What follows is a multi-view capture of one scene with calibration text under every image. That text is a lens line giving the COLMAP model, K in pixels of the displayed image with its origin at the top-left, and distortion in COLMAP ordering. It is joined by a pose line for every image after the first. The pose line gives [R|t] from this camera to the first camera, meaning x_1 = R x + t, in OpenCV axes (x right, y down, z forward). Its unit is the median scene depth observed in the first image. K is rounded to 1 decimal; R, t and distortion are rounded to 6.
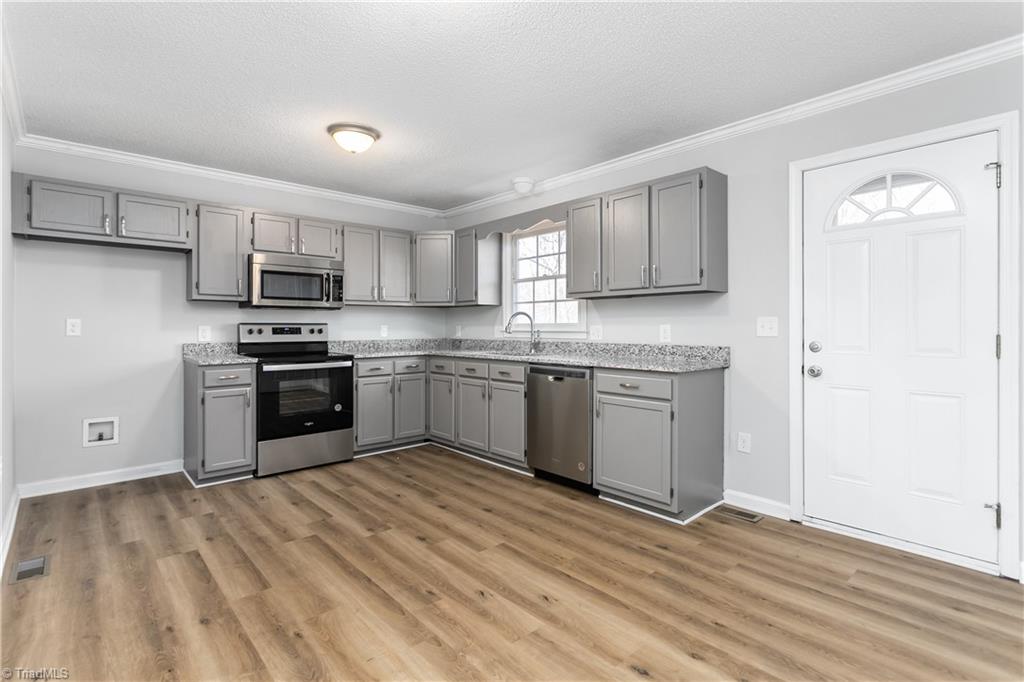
lens RADIAL K [[519.0, 0, 496.2], [0, 519.0, 326.2], [0, 0, 1]] dist [-0.001557, 0.000445]
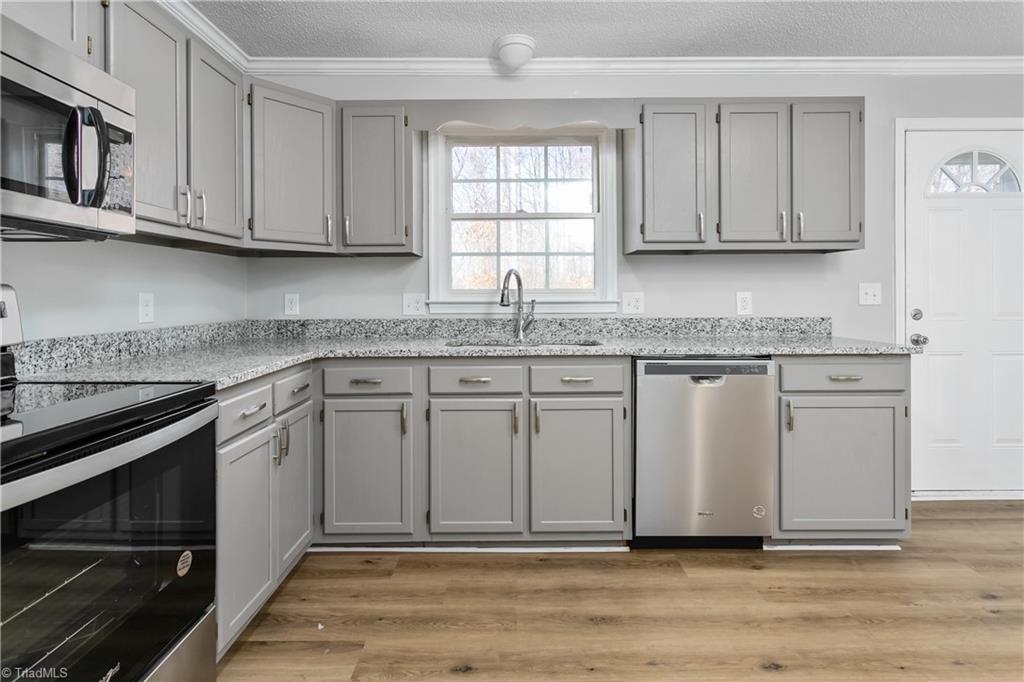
lens RADIAL K [[510.4, 0, 498.7], [0, 510.4, 295.6], [0, 0, 1]] dist [-0.000335, 0.000813]
pose [[0.636736, -0.002154, 0.771079, -0.439337], [0.002486, 0.999997, 0.000740, 0.001507], [-0.771078, 0.001446, 0.636740, 0.706790]]
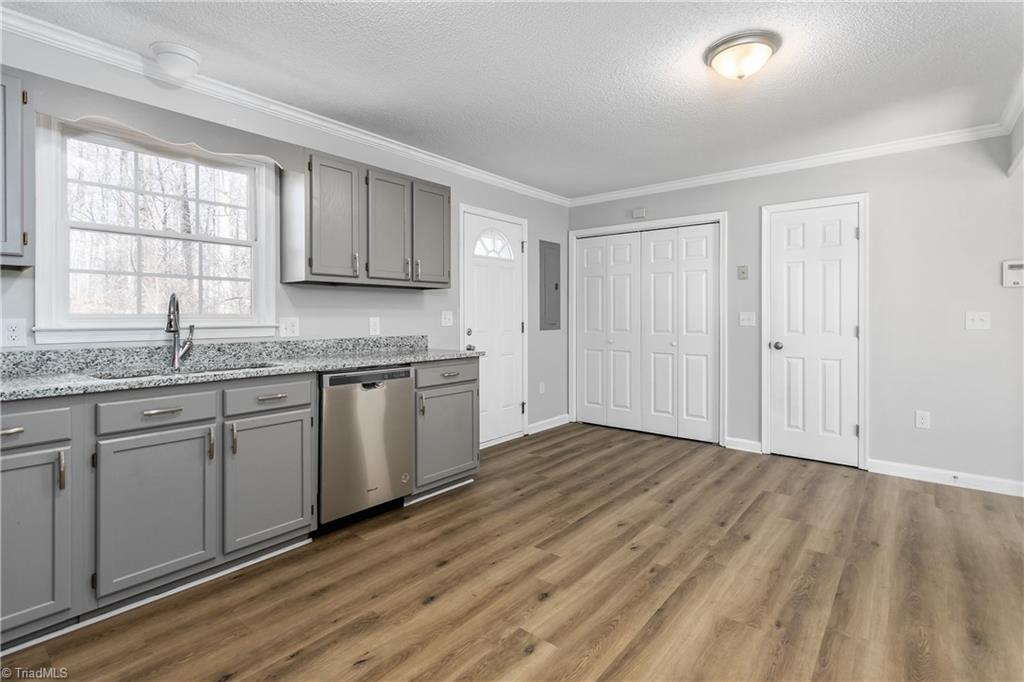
lens RADIAL K [[506.6, 0, 527.4], [0, 506.6, 317.3], [0, 0, 1]] dist [0.000286, 0.000281]
pose [[-0.224826, 0.002412, 0.974396, -0.601165], [0.002793, 0.999994, -0.001831, 0.000255], [-0.974395, 0.002310, -0.224832, 0.827457]]
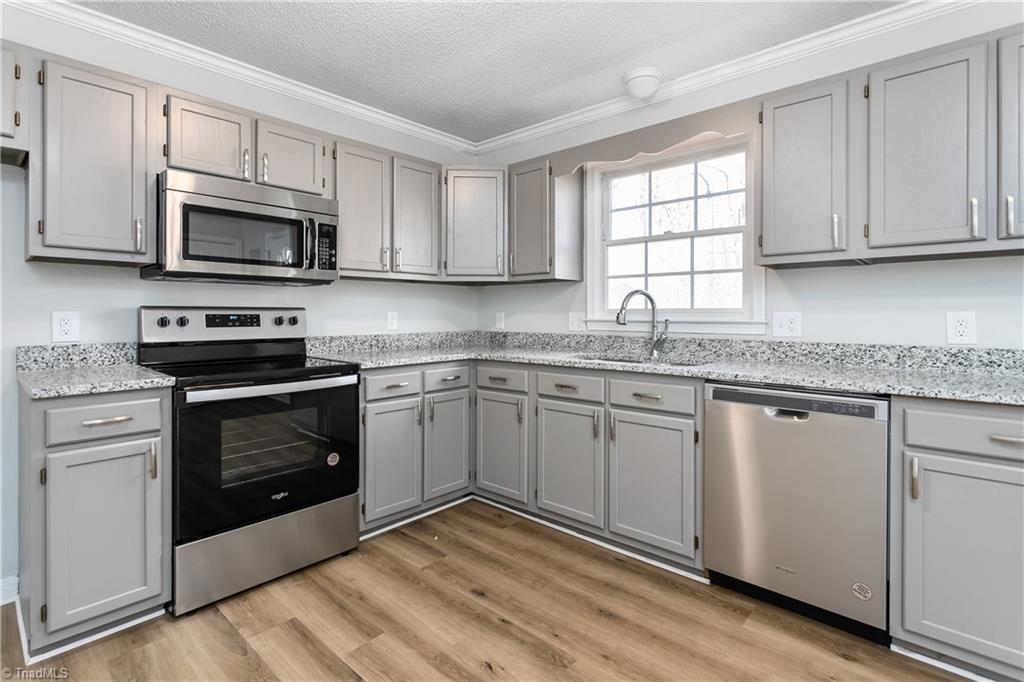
lens RADIAL K [[504.8, 0, 504.5], [0, 504.8, 314.4], [0, 0, 1]] dist [0.001975, 0.000553]
pose [[0.991619, 0.002073, 0.129182, -0.203748], [-0.002340, 0.999995, 0.001912, 0.000556], [-0.129178, -0.002199, 0.991619, 0.465953]]
